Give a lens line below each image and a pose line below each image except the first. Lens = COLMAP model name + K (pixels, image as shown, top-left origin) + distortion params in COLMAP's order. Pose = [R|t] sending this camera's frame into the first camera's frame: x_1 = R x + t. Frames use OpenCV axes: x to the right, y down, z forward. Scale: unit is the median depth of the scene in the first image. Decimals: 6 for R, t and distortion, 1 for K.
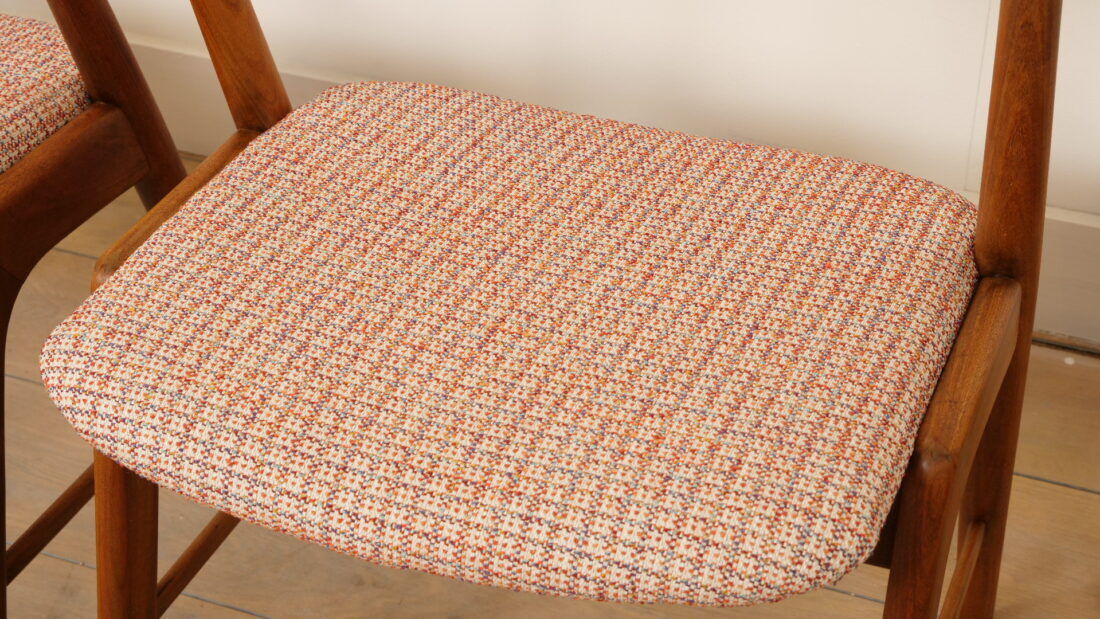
lens RADIAL K [[1931.3, 0, 550.0], [0, 1931.3, 309.5], [0, 0, 1]] dist [0.006842, 0.019457]
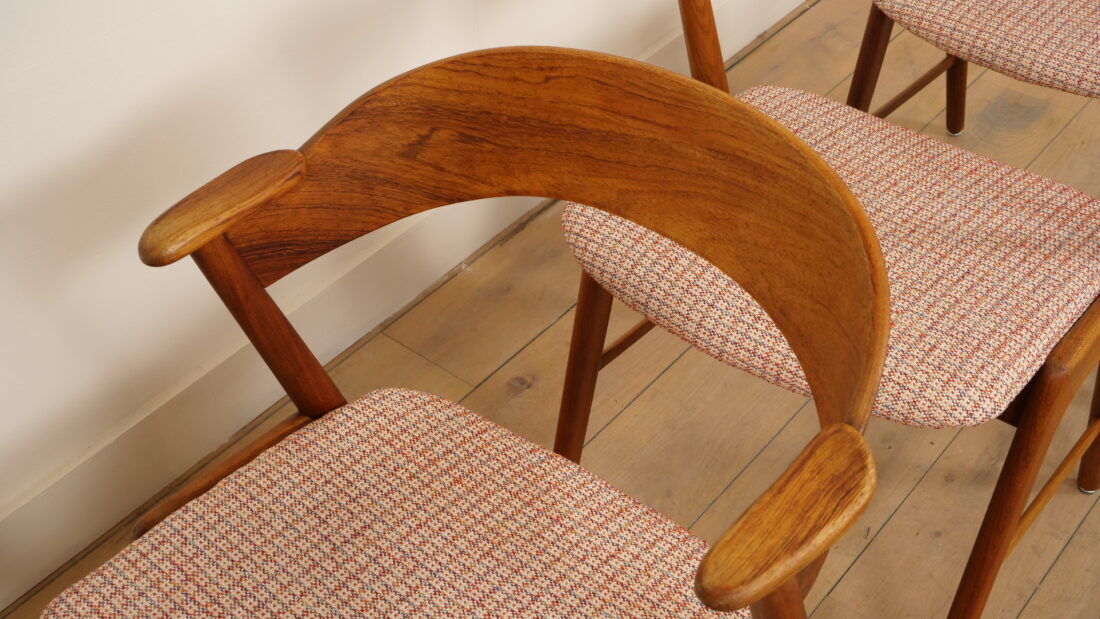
lens RADIAL K [[1428.8, 0, 550.0], [0, 1428.8, 309.5], [0, 0, 1]] dist [0.022516, 0.029282]
pose [[0.947417, 0.198735, -0.250809, 0.083327], [-0.178931, 0.978799, 0.099677, -0.019444], [0.265301, -0.049558, 0.962891, -0.315573]]
